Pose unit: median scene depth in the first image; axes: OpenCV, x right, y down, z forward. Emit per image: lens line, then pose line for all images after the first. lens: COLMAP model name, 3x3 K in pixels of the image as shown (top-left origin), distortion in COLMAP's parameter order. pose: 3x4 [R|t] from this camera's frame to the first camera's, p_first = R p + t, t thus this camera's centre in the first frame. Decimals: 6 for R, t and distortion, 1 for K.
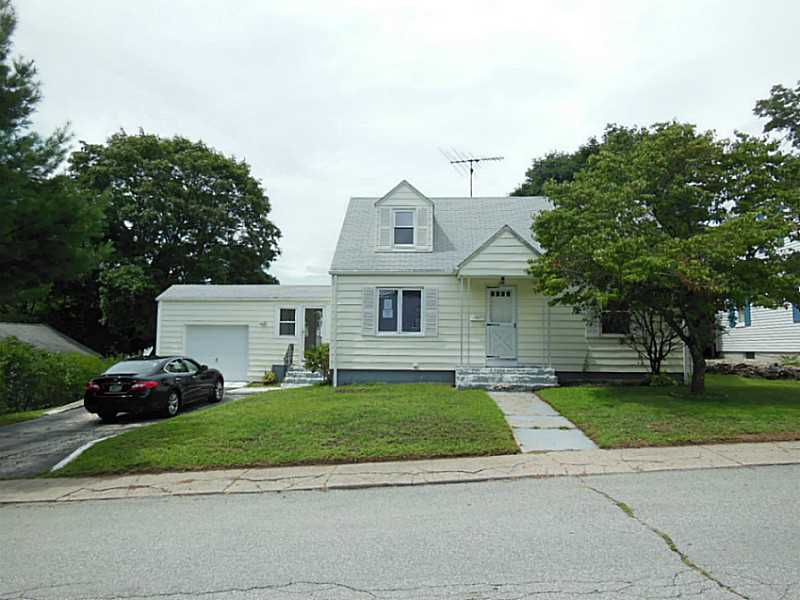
lens RADIAL K [[583.8, 0, 398.1], [0, 583.8, 297.9], [0, 0, 1]] dist [-0.002317, 0.000609]
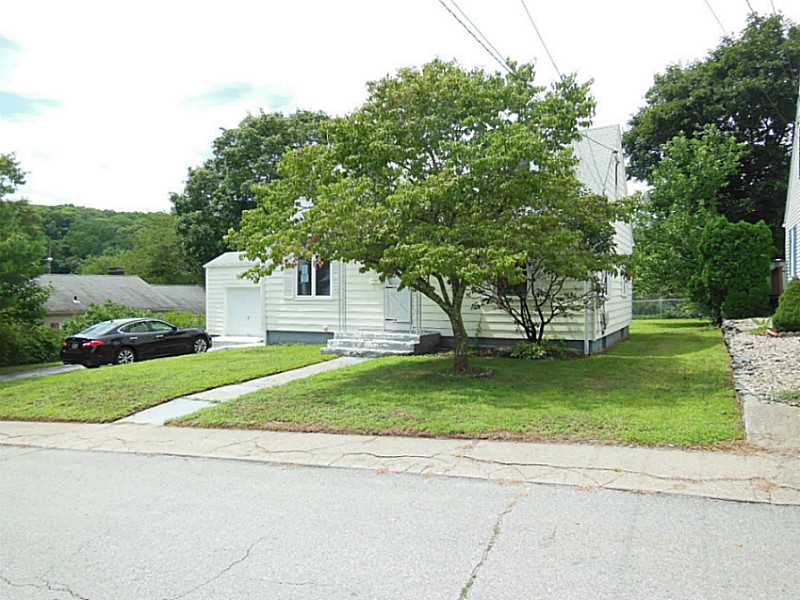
lens RADIAL K [[583.8, 0, 401.9], [0, 583.8, 297.2], [0, 0, 1]] dist [-0.002317, 0.000609]
pose [[0.903930, -0.011640, -0.427523, 0.589078], [0.052383, 0.995117, 0.083661, -0.017841], [0.424461, -0.098018, 0.900125, 0.129277]]
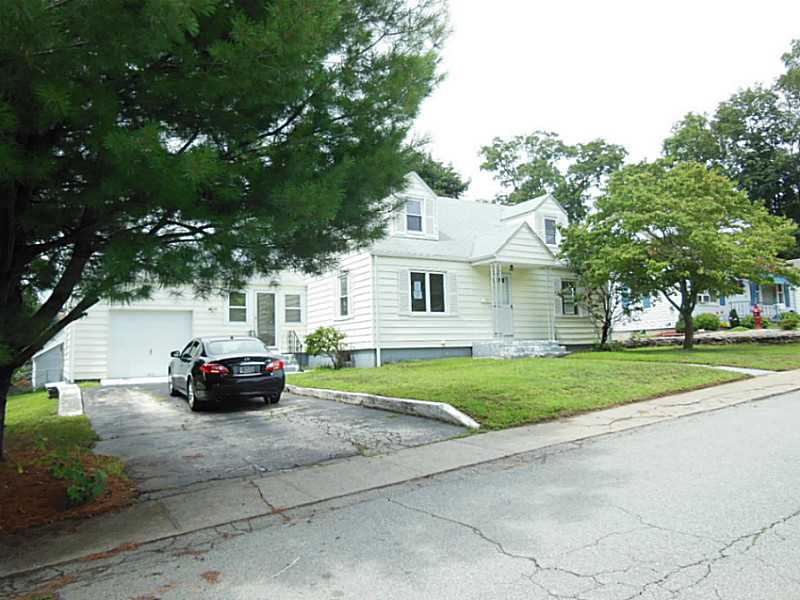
lens RADIAL K [[583.8, 0, 401.3], [0, 583.8, 304.1], [0, 0, 1]] dist [-0.002317, 0.000609]
pose [[0.813155, 0.015190, 0.581849, -0.661470], [-0.012966, 0.999884, -0.007983, 0.052759], [-0.581903, -0.001053, 0.813257, 0.156305]]
